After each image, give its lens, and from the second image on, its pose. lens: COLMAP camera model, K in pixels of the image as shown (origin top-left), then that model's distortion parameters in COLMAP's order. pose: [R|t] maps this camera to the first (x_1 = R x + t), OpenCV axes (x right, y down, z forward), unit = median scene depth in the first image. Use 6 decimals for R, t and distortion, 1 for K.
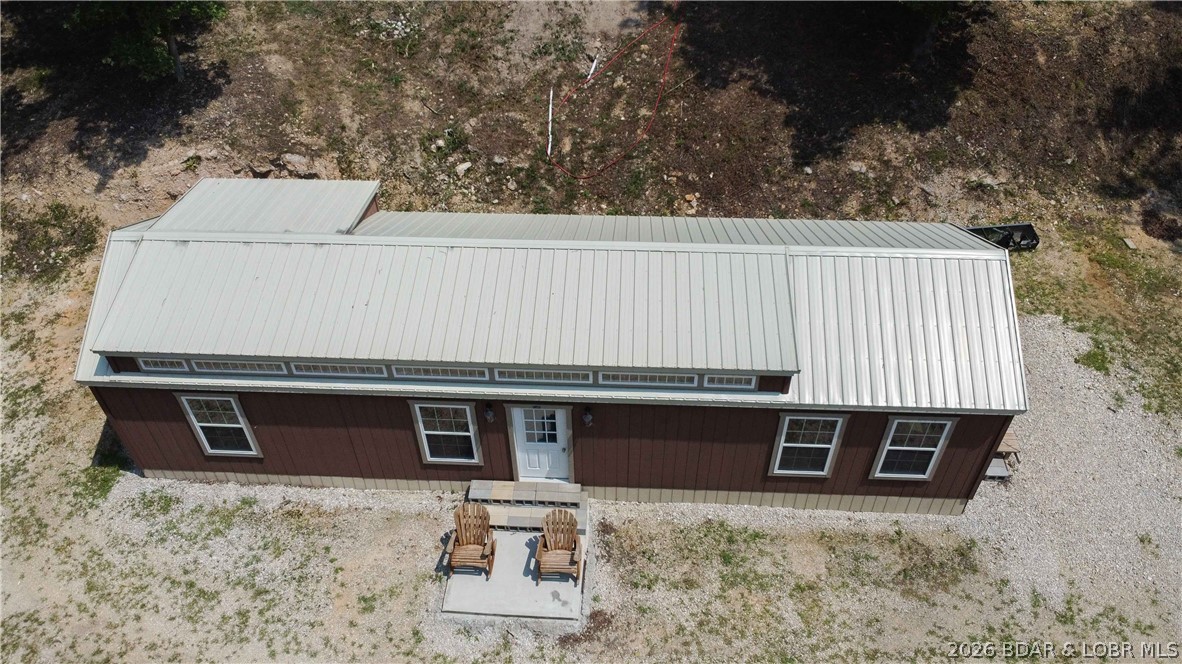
lens RADIAL K [[856.4, 0, 591.0], [0, 856.4, 332.0], [0, 0, 1]] dist [-0.030404, -0.002984]
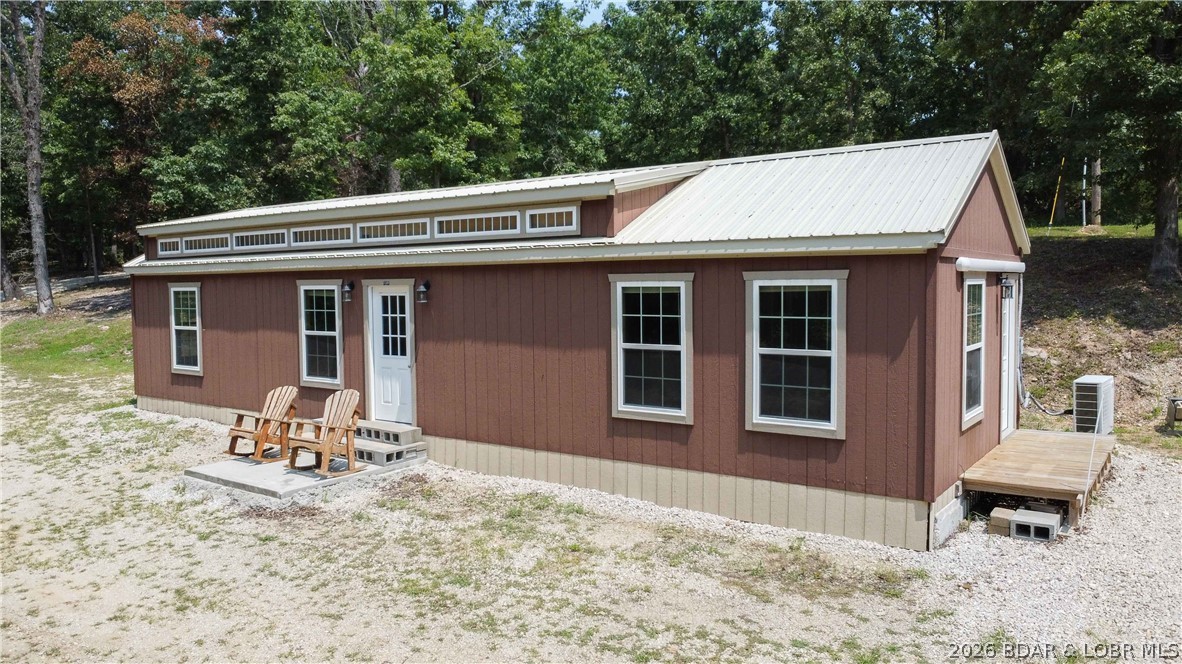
lens RADIAL K [[856.4, 0, 591.0], [0, 856.4, 332.0], [0, 0, 1]] dist [-0.030404, -0.002984]
pose [[0.841547, 0.033178, -0.539164, 0.574434], [-0.371924, 0.759442, -0.533780, 0.501361], [0.391754, 0.649729, 0.651446, 0.516965]]
